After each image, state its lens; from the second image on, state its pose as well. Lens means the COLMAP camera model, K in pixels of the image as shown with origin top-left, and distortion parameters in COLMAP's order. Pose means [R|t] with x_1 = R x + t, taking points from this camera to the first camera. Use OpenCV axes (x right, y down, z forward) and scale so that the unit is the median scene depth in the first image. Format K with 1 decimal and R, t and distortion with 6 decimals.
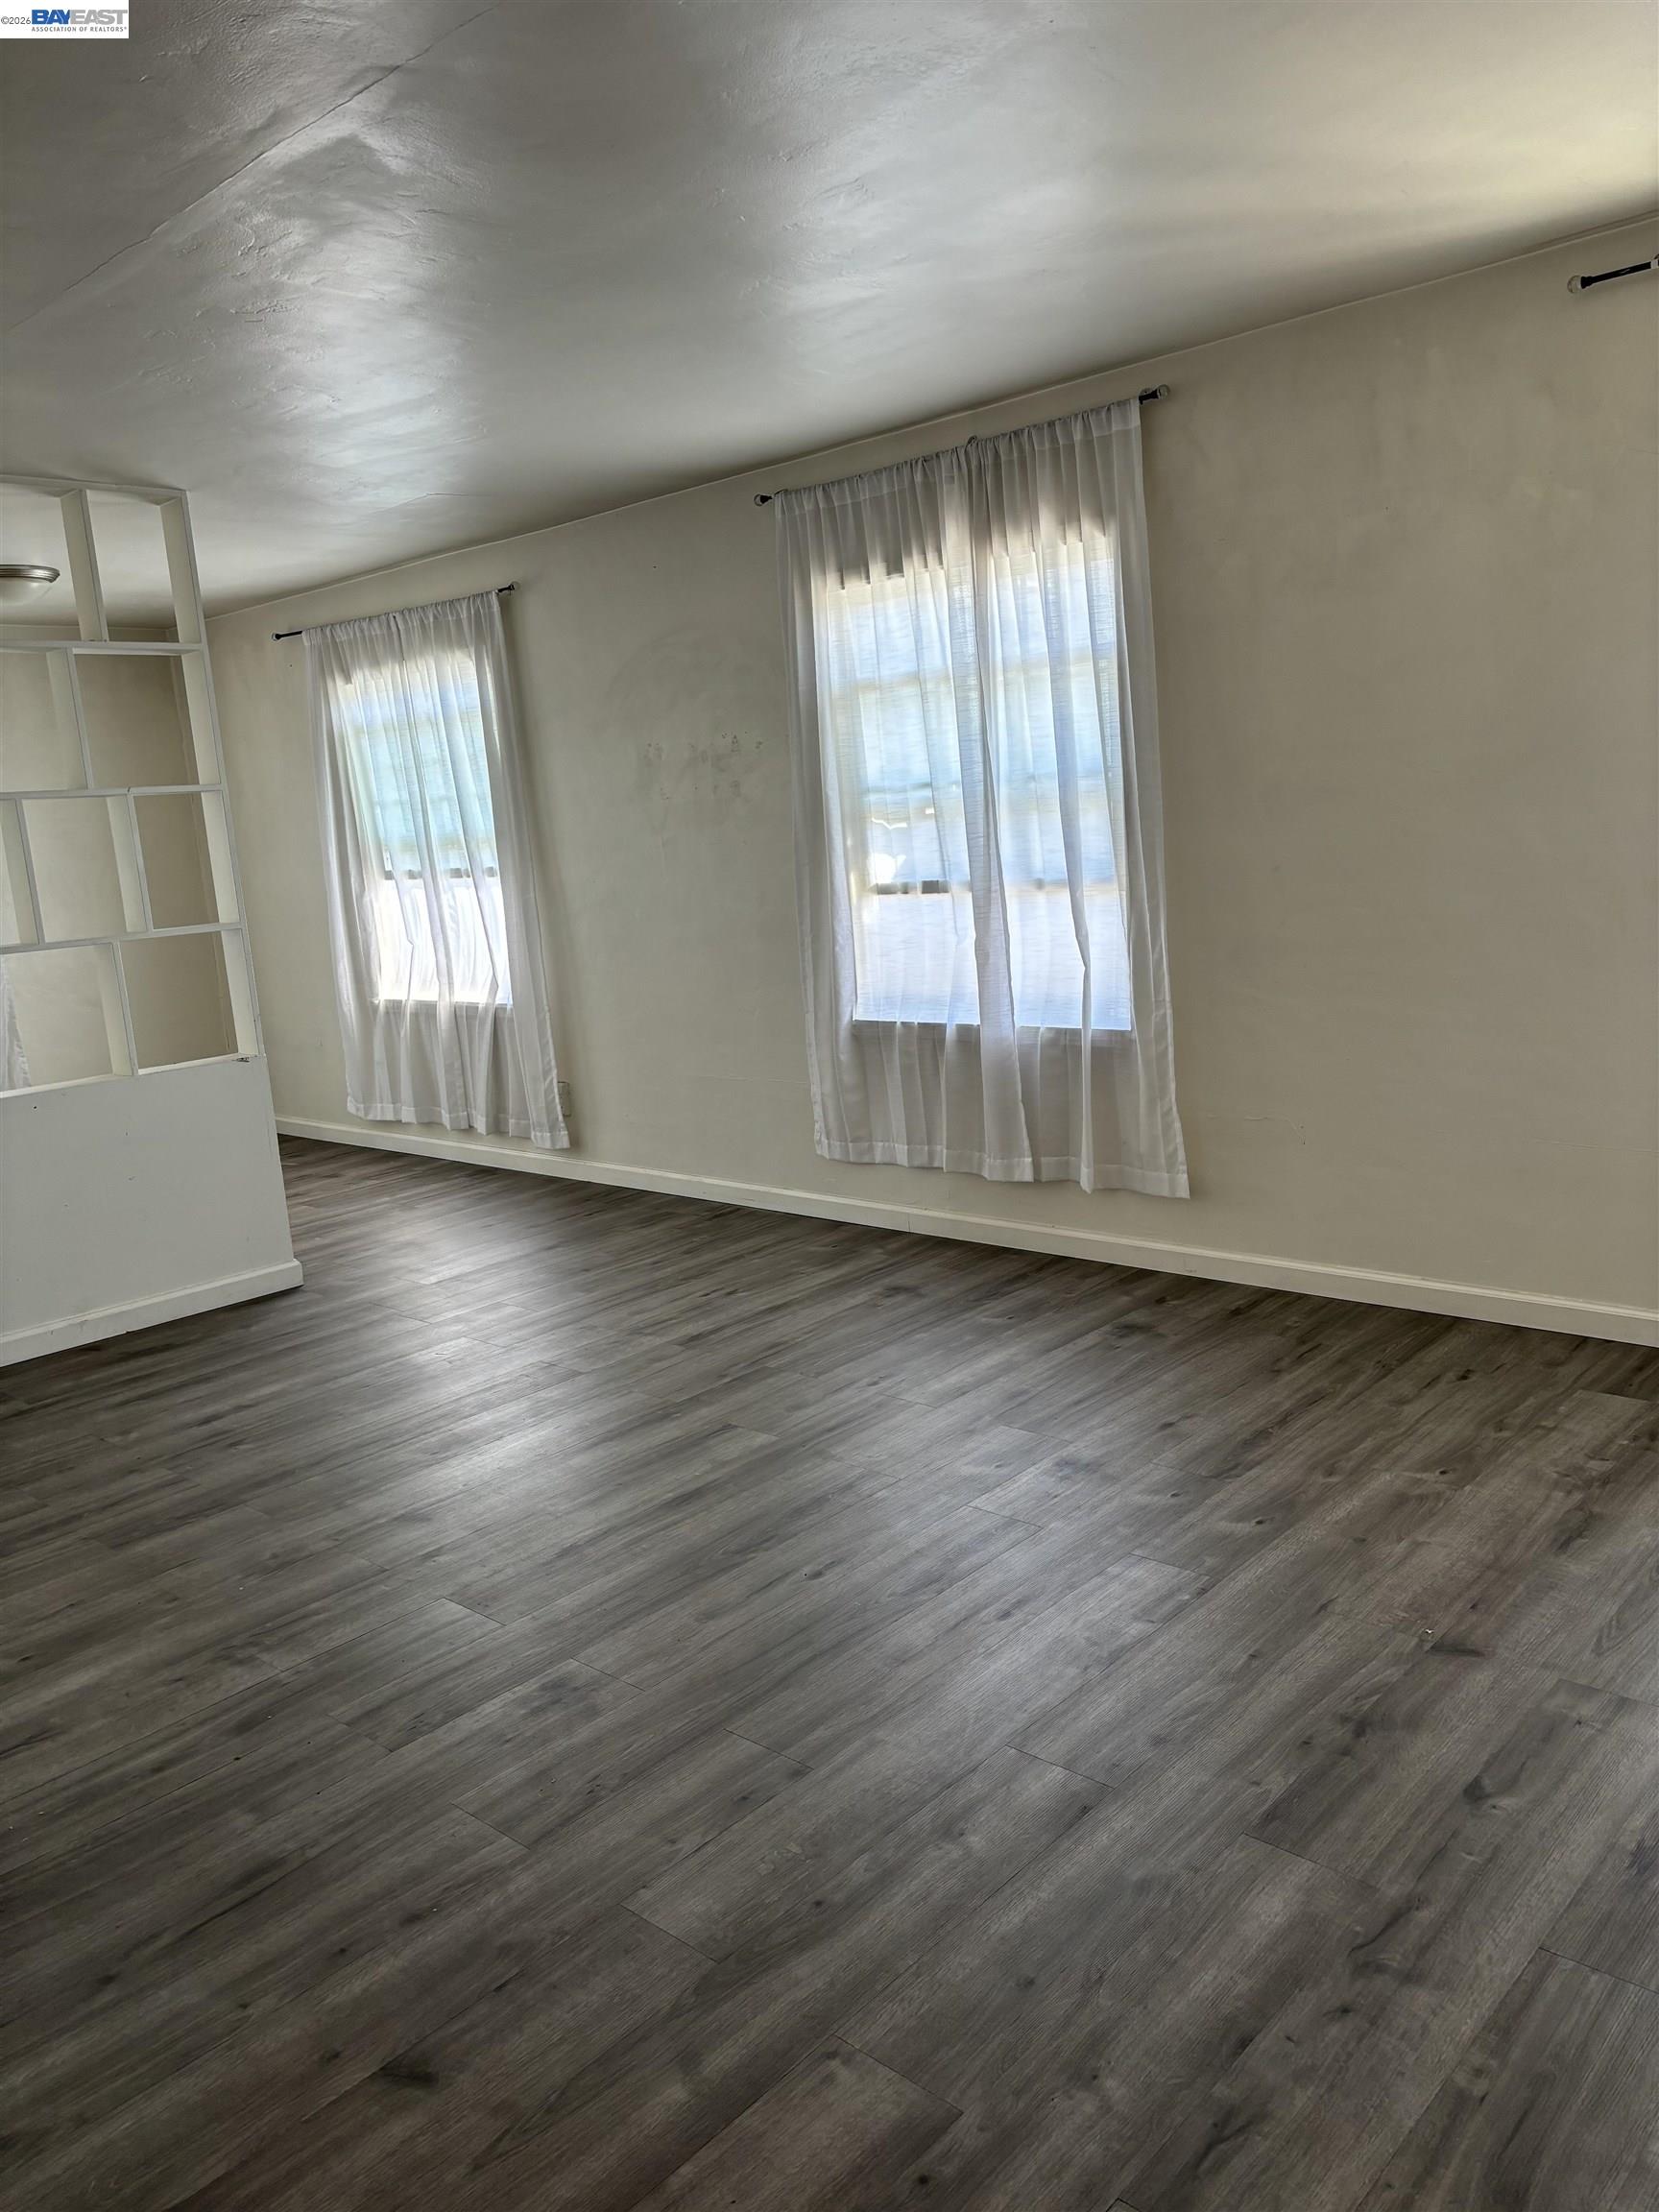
lens RADIAL K [[1644.1, 0, 829.5], [0, 1644.1, 1106.0], [0, 0, 1]] dist [-0.082838, -0.000112]
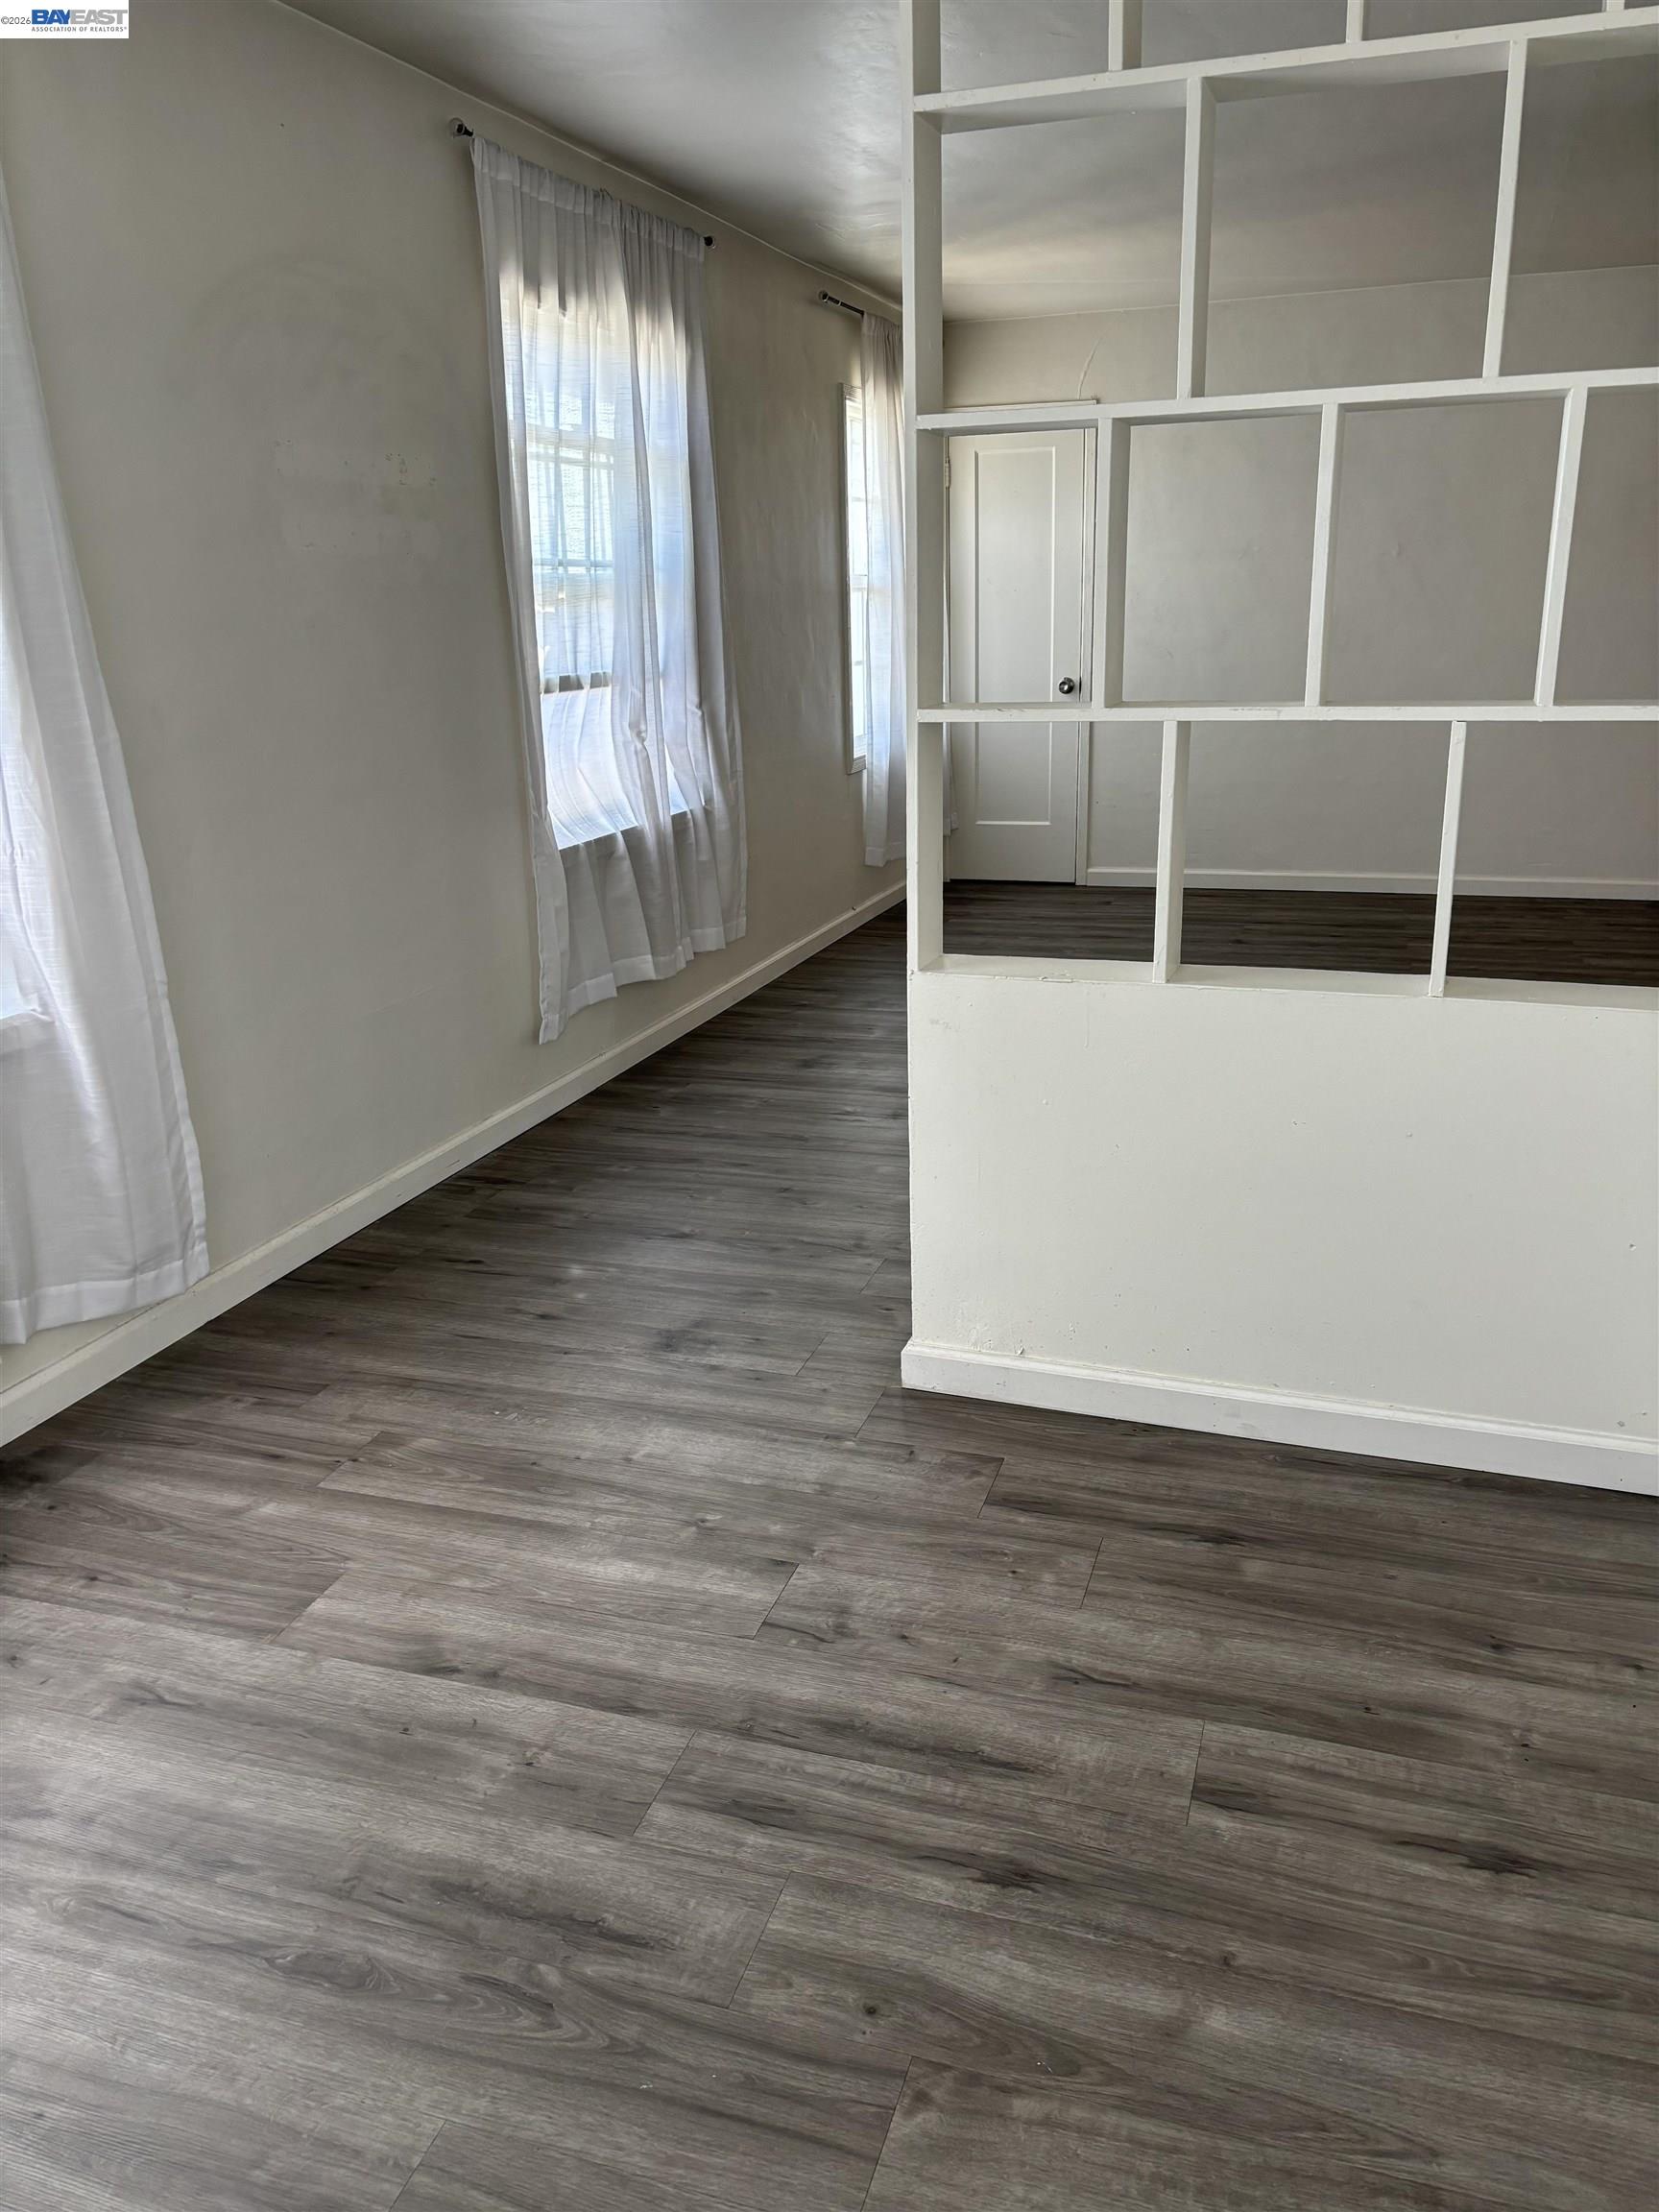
lens RADIAL K [[1644.1, 0, 829.5], [0, 1644.1, 1106.0], [0, 0, 1]] dist [-0.082838, -0.000112]
pose [[-0.395847, -0.184082, 0.899677, -0.865115], [0.224392, 0.930615, 0.289142, -0.152097], [-0.890479, 0.316336, -0.327075, 1.302890]]
